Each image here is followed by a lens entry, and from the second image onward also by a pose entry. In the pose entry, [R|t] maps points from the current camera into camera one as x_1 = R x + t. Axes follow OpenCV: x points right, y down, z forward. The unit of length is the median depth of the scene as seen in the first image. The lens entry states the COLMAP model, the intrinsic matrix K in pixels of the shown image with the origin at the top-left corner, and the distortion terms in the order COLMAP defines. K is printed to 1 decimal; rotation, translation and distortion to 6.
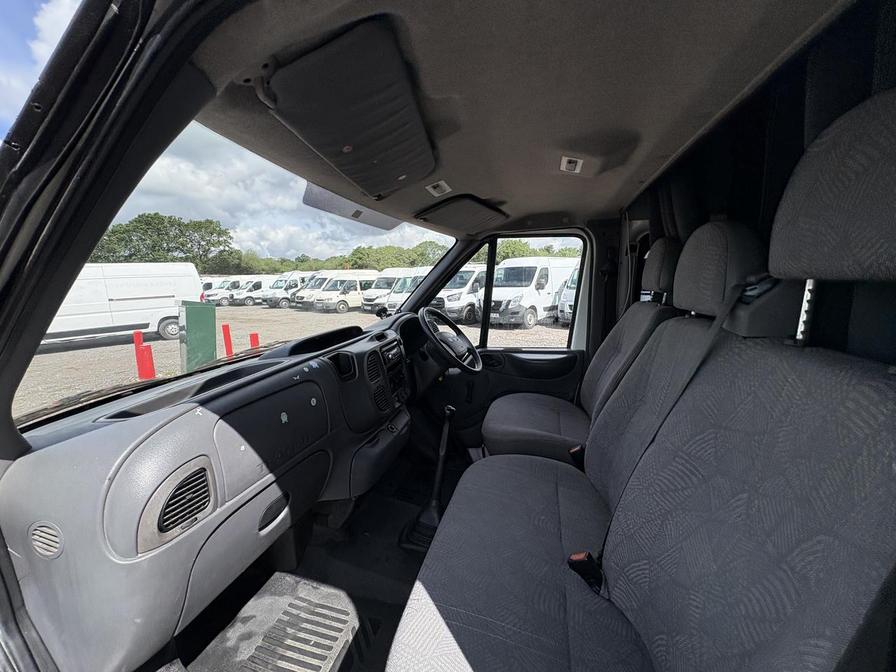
lens RADIAL K [[357.4, 0, 451.7], [0, 357.4, 334.0], [0, 0, 1]] dist [-0.000198, 0.001138]
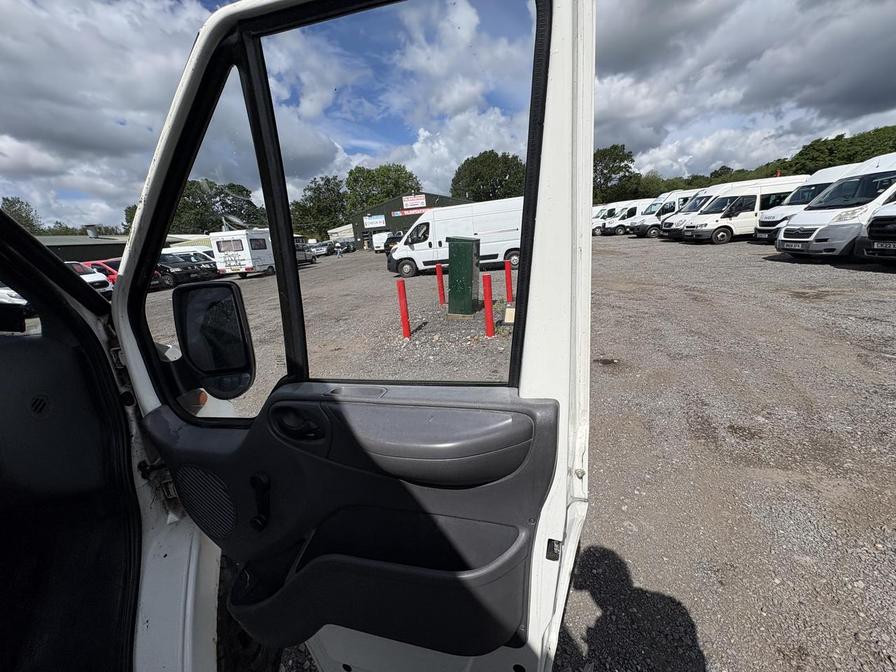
lens RADIAL K [[357.4, 0, 452.1], [0, 357.4, 331.3], [0, 0, 1]] dist [-0.000198, 0.001138]
pose [[0.531713, 0.208378, -0.820890, 0.054663], [-0.048878, 0.975194, 0.215887, -0.018820], [0.845513, -0.074667, 0.528708, 0.157023]]
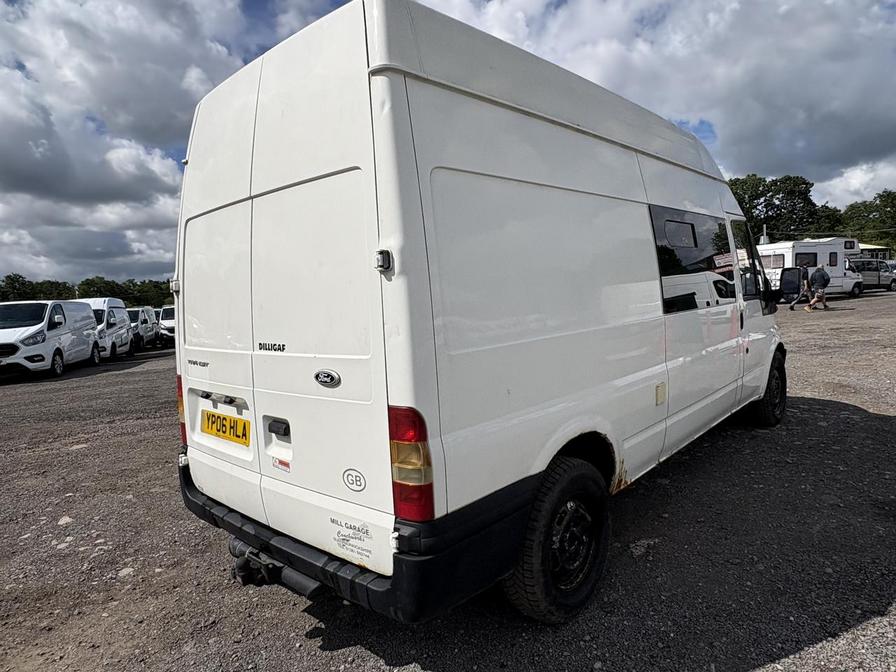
lens RADIAL K [[560.4, 0, 446.0], [0, 560.4, 333.5], [0, 0, 1]] dist [0.005129, -0.003283]
pose [[-0.473762, 0.123109, -0.872006, 0.350663], [-0.050924, 0.984694, 0.166685, -0.020695], [0.879179, 0.123375, -0.460241, 0.145063]]
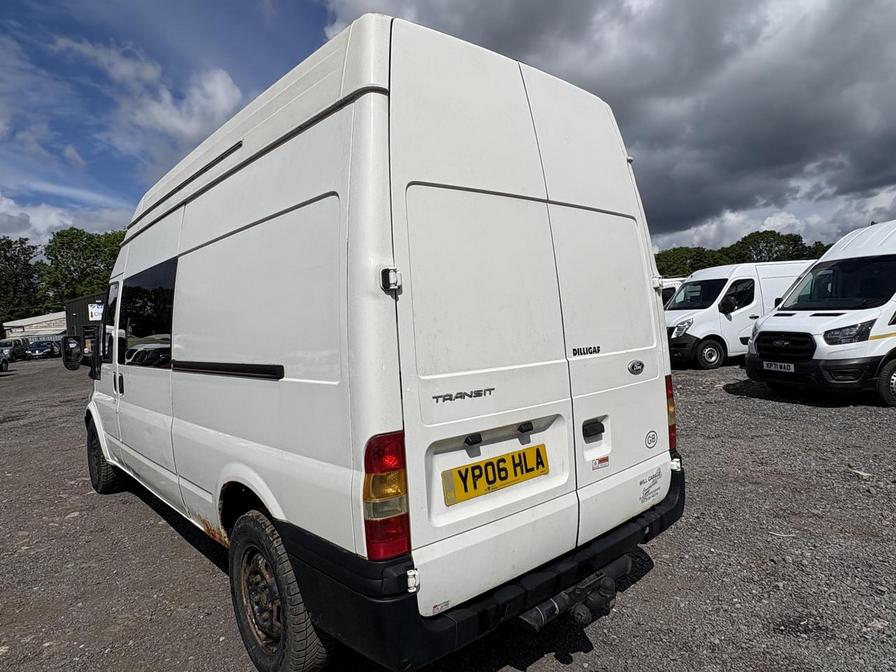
lens RADIAL K [[560.4, 0, 459.0], [0, 560.4, 324.1], [0, 0, 1]] dist [0.005129, -0.003283]
pose [[0.832876, -0.012520, -0.553319, 0.296782], [-0.050468, 0.993861, -0.098455, 0.021839], [0.551155, 0.109926, 0.827131, -0.125227]]
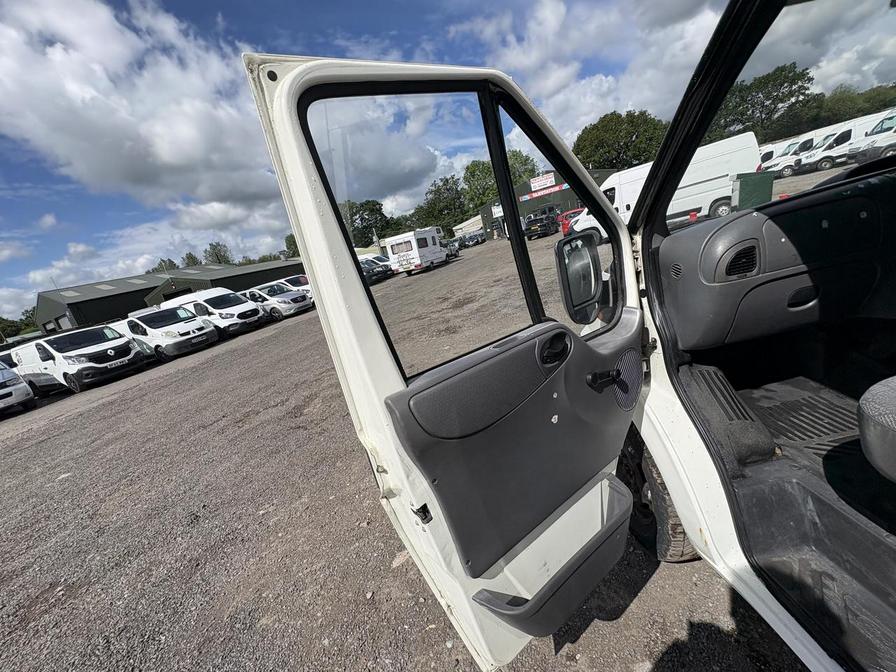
lens RADIAL K [[357.4, 0, 446.7], [0, 357.4, 339.8], [0, 0, 1]] dist [-0.000198, 0.001138]
pose [[0.272378, 0.218172, -0.937129, 0.022135], [0.091165, 0.963721, 0.250861, 0.009473], [0.957862, -0.153763, 0.242607, -0.032554]]
